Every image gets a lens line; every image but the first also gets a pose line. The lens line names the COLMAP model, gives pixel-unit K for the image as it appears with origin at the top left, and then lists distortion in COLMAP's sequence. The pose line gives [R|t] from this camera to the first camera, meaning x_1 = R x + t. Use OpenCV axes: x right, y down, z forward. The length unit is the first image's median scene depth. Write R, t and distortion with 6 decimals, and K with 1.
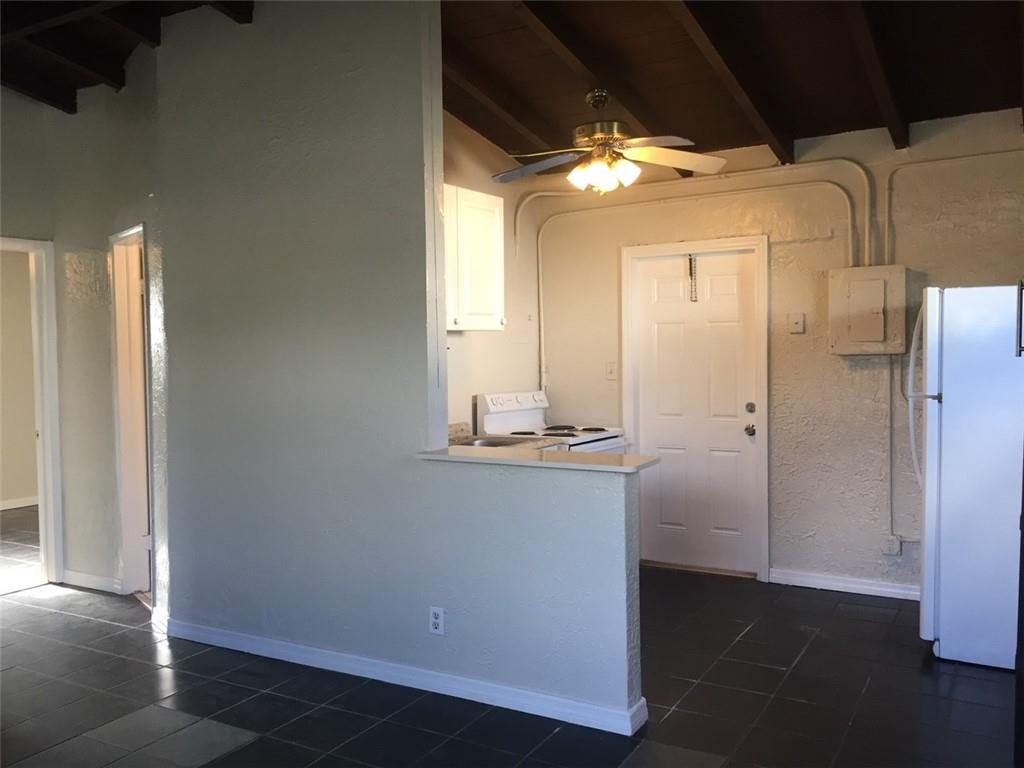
lens RADIAL K [[884.3, 0, 510.5], [0, 884.3, 382.6], [0, 0, 1]] dist [0.029866, -0.015311]
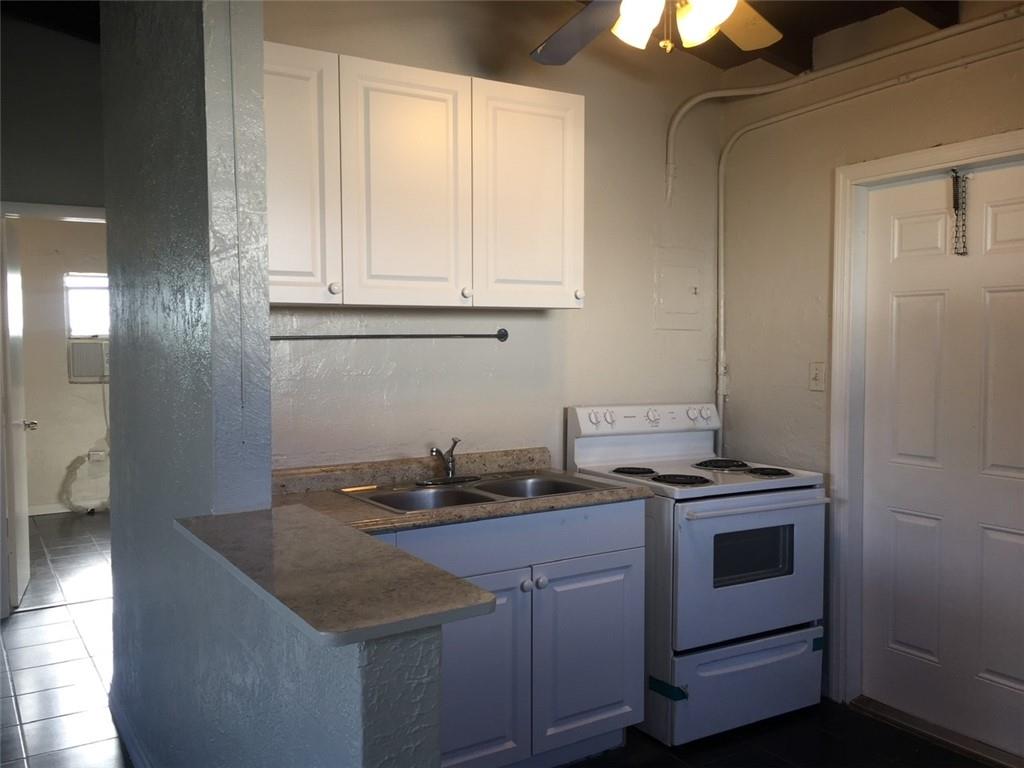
lens RADIAL K [[884.3, 0, 511.5], [0, 884.3, 384.0], [0, 0, 1]] dist [0.029866, -0.015311]
pose [[0.880046, 0.035758, -0.473540, 0.227810], [-0.029278, 0.999350, 0.021053, -0.015264], [0.473985, -0.004663, 0.880521, 0.384076]]
